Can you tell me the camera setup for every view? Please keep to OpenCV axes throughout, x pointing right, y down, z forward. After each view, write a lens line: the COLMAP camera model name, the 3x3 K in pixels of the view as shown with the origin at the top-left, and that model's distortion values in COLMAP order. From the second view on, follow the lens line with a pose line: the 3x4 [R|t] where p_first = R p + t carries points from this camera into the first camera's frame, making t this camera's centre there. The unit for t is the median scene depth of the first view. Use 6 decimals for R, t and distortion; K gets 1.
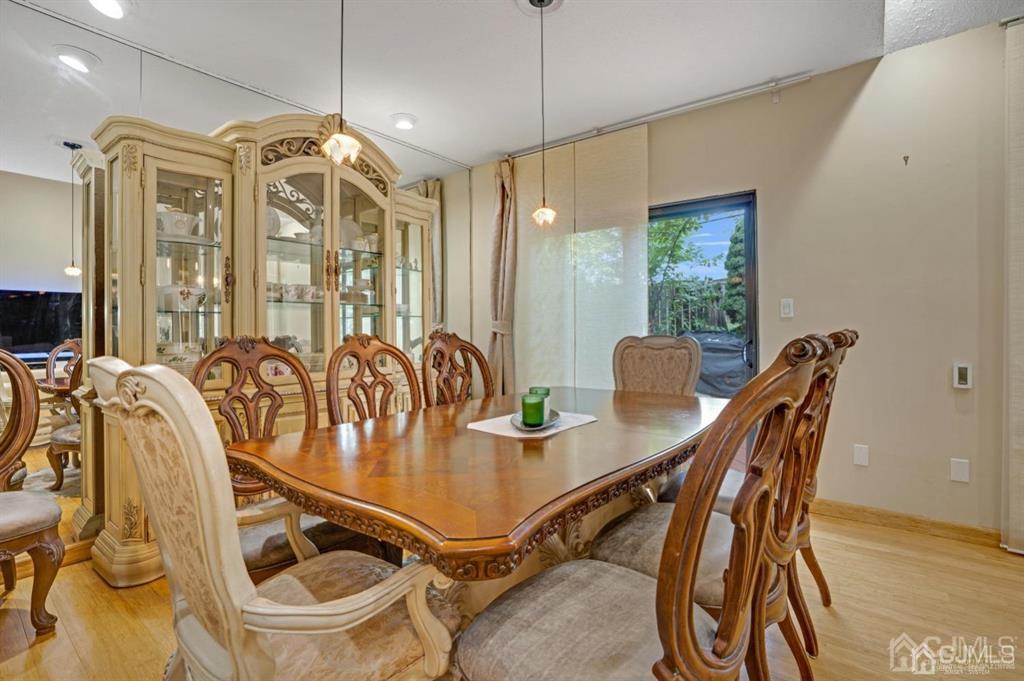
lens RADIAL K [[490.6, 0, 513.2], [0, 490.6, 318.7], [0, 0, 1]] dist [-0.012802, 0.000935]
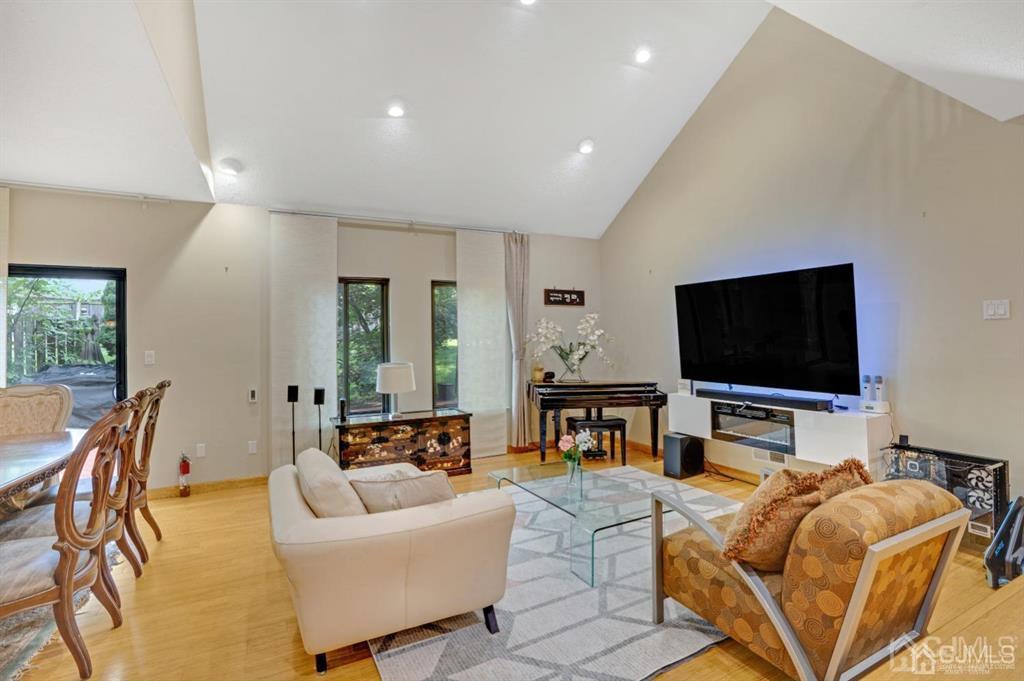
lens RADIAL K [[474.5, 0, 515.9], [0, 474.5, 338.8], [0, 0, 1]] dist [-0.055139, 0.024366]
pose [[0.422393, 0.003007, 0.906408, -0.183055], [-0.004511, 0.999989, -0.001216, -0.071214], [-0.906402, -0.003575, 0.422402, -0.471242]]
